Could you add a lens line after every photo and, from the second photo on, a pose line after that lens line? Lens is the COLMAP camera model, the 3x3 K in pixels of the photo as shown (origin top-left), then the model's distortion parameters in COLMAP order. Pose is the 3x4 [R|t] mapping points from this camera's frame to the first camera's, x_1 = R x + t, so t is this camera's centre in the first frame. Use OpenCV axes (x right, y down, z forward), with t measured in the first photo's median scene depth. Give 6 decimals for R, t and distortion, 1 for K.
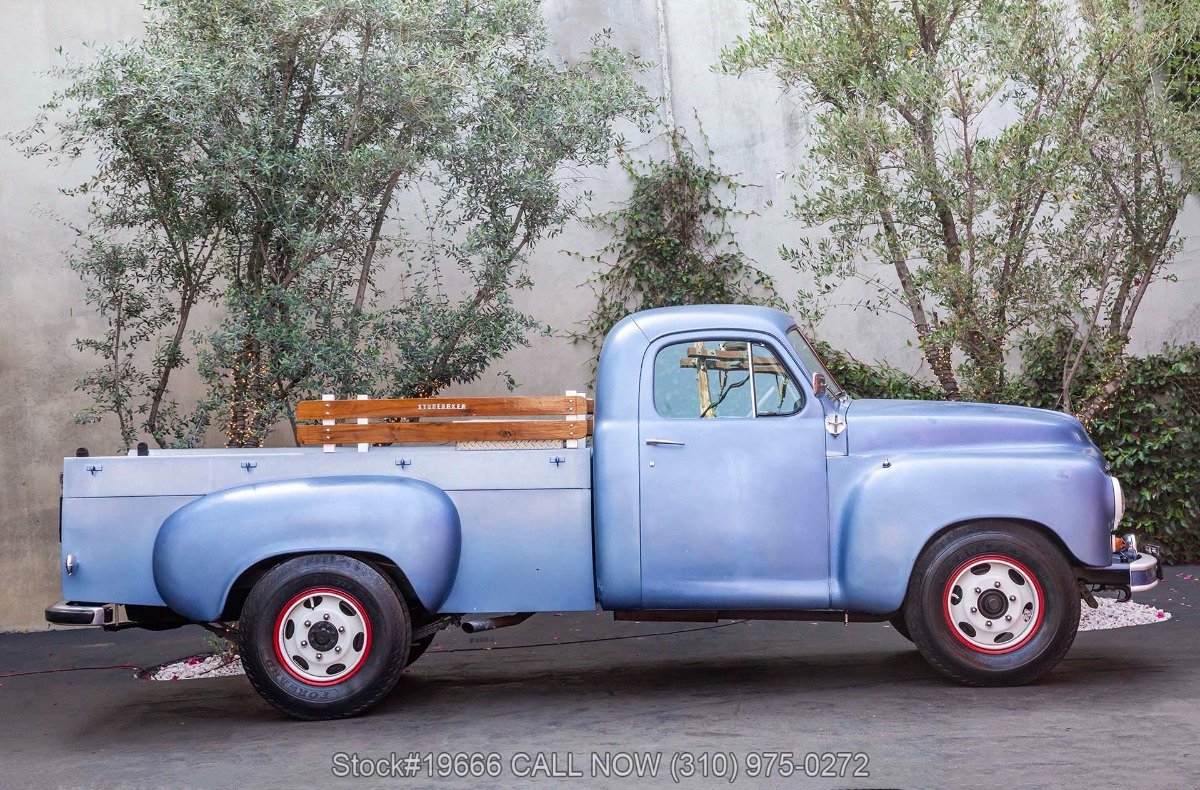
lens RADIAL K [[2165.0, 0, 600.0], [0, 2165.0, 395.0], [0, 0, 1]] dist [0.230670, 0.096430]
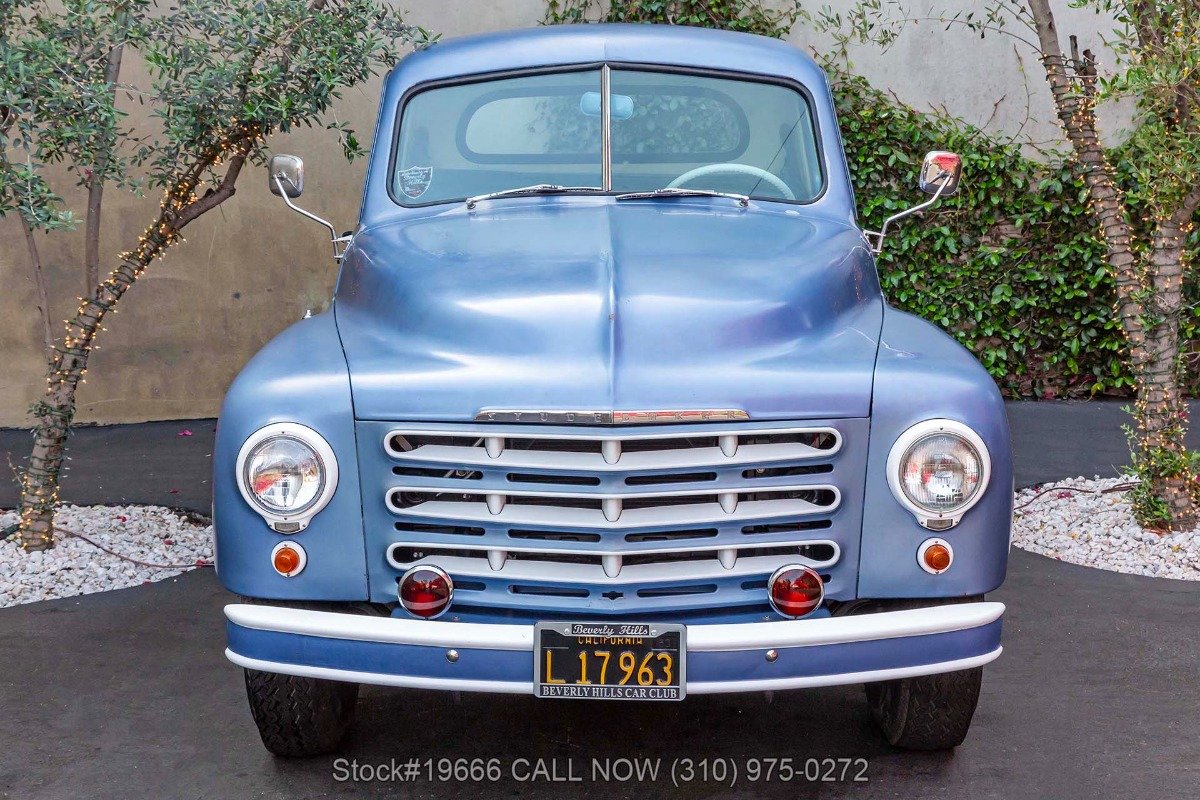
lens RADIAL K [[1781.0, 0, 588.3], [0, 1781.0, 401.0], [0, 0, 1]] dist [0.158611, 0.097269]
pose [[0.999298, 0.035444, 0.012117, 0.012137], [-0.036937, 0.986199, 0.161391, -0.013920], [-0.006229, -0.161725, 0.986816, 0.483755]]
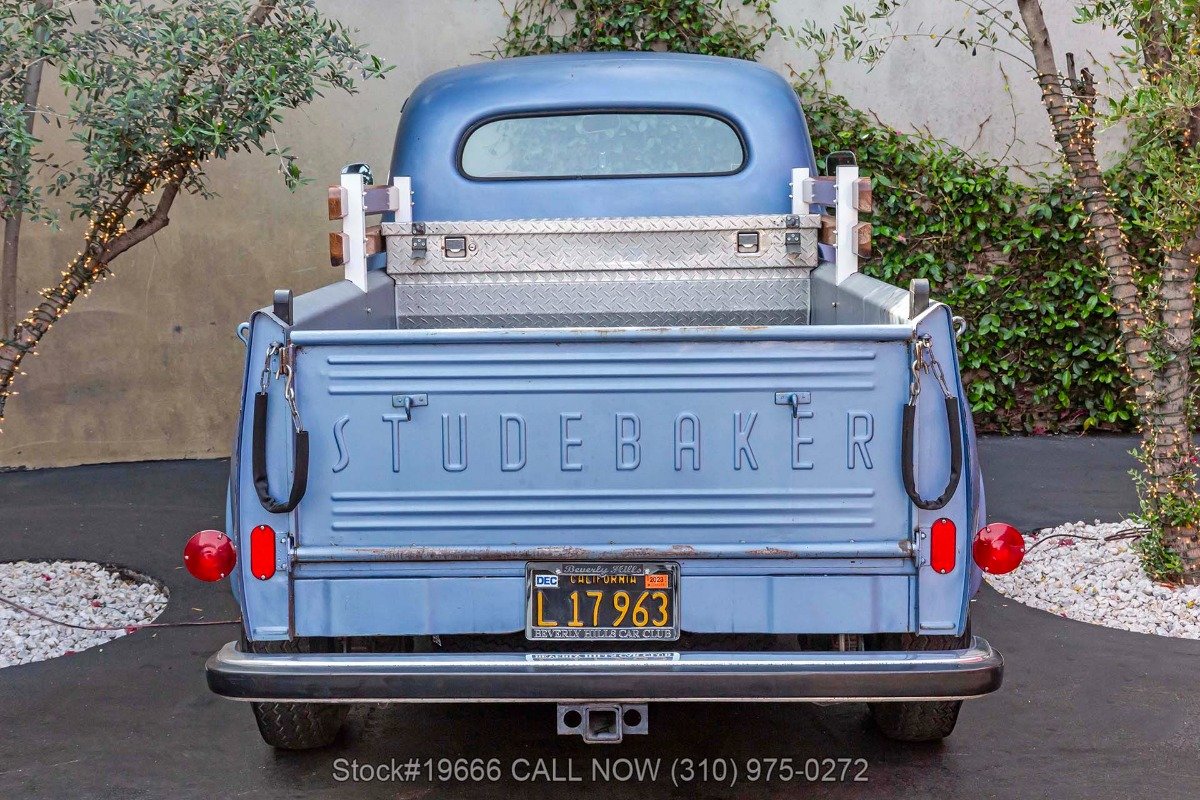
lens RADIAL K [[1808.9, 0, 600.0], [0, 1808.9, 400.0], [0, 0, 1]] dist [0.177765, 0.036795]
pose [[0.998838, 0.029688, 0.037971, 0.011497], [-0.035010, 0.988337, 0.148204, -0.015243], [-0.033128, -0.149361, 0.988228, 0.515422]]
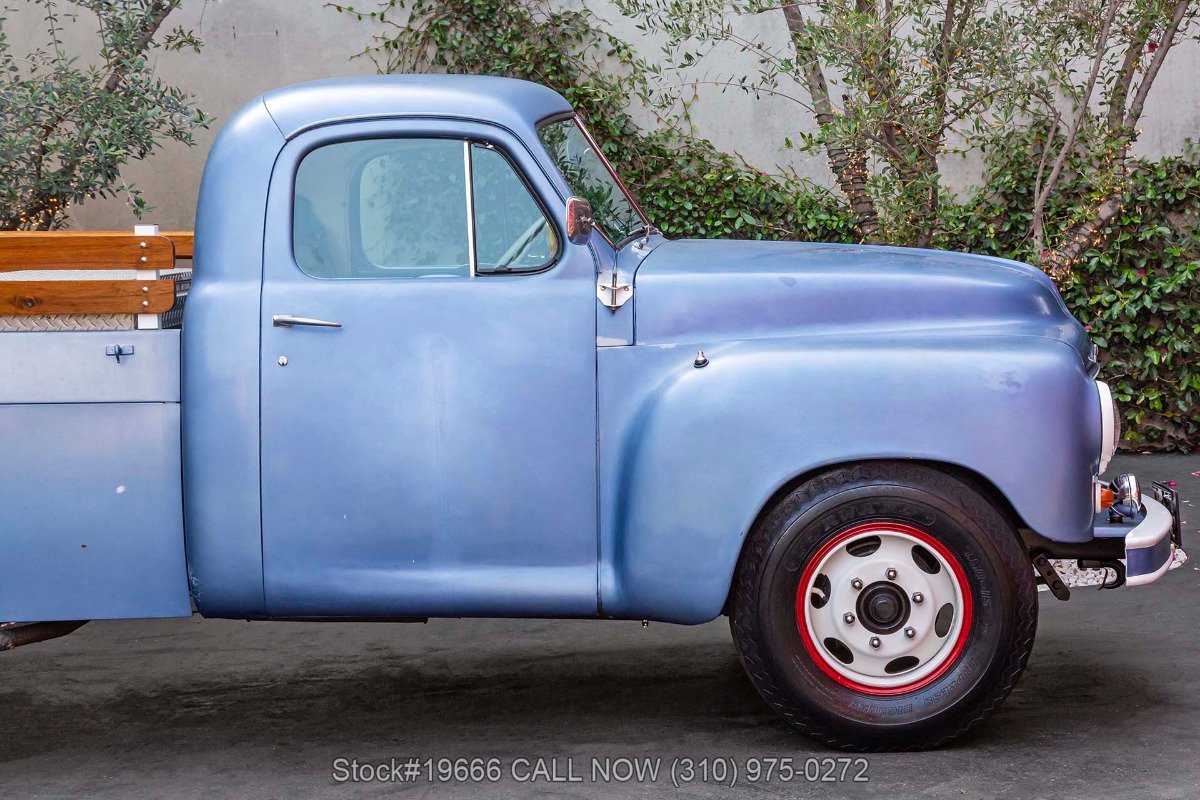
lens RADIAL K [[2279.3, 0, 600.9], [0, 2279.3, 417.6], [0, 0, 1]] dist [0.254795, 0.230307]
pose [[0.999930, 0.001202, 0.011738, 0.073849], [-0.002326, 0.995352, 0.096273, -0.007775], [-0.011568, -0.096293, 0.995286, 0.307346]]
